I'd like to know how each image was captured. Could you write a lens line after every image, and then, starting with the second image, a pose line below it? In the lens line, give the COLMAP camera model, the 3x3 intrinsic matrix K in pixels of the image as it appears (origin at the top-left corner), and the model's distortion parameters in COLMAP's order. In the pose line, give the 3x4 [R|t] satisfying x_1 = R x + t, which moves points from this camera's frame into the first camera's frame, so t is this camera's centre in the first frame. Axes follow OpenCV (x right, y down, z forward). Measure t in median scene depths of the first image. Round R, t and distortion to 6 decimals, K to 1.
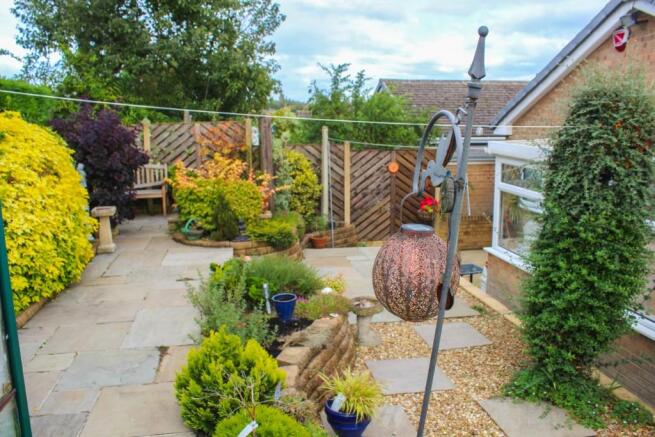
lens RADIAL K [[540.1, 0, 327.5], [0, 540.1, 218.5], [0, 0, 1]] dist [-0.174099, 0.152679]
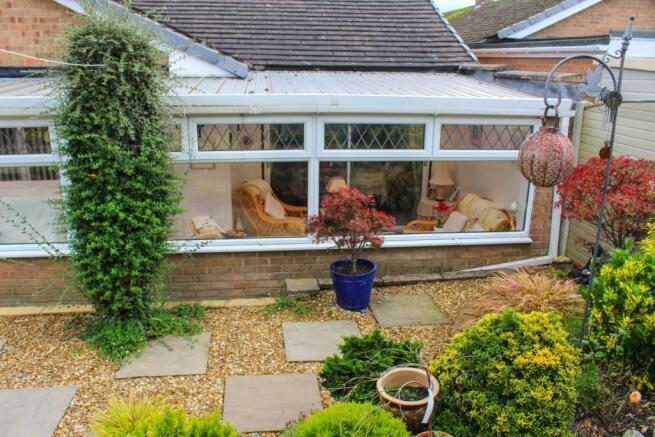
lens RADIAL K [[540.1, 0, 327.5], [0, 540.1, 218.5], [0, 0, 1]] dist [-0.174099, 0.152679]
pose [[0.063279, -0.297496, 0.952624, -0.406344], [0.171751, 0.943541, 0.283251, -0.098981], [-0.983106, 0.145691, 0.110802, 0.394982]]
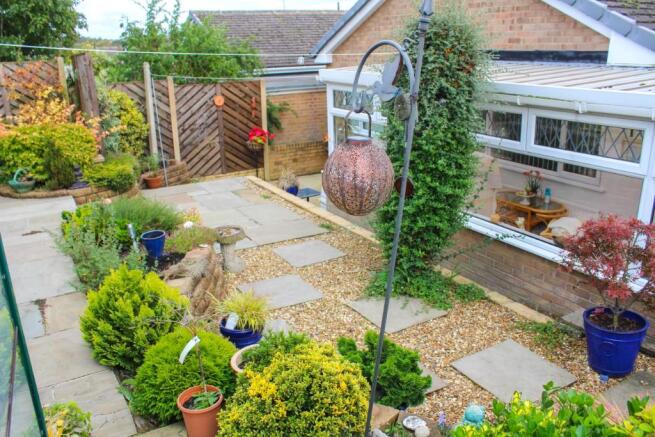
lens RADIAL K [[540.1, 0, 327.5], [0, 540.1, 218.5], [0, 0, 1]] dist [-0.174099, 0.152679]
pose [[0.938835, -0.118009, 0.323515, -0.085280], [0.077656, 0.987803, 0.134964, 0.007362], [-0.335496, -0.101586, 0.936548, -0.037366]]
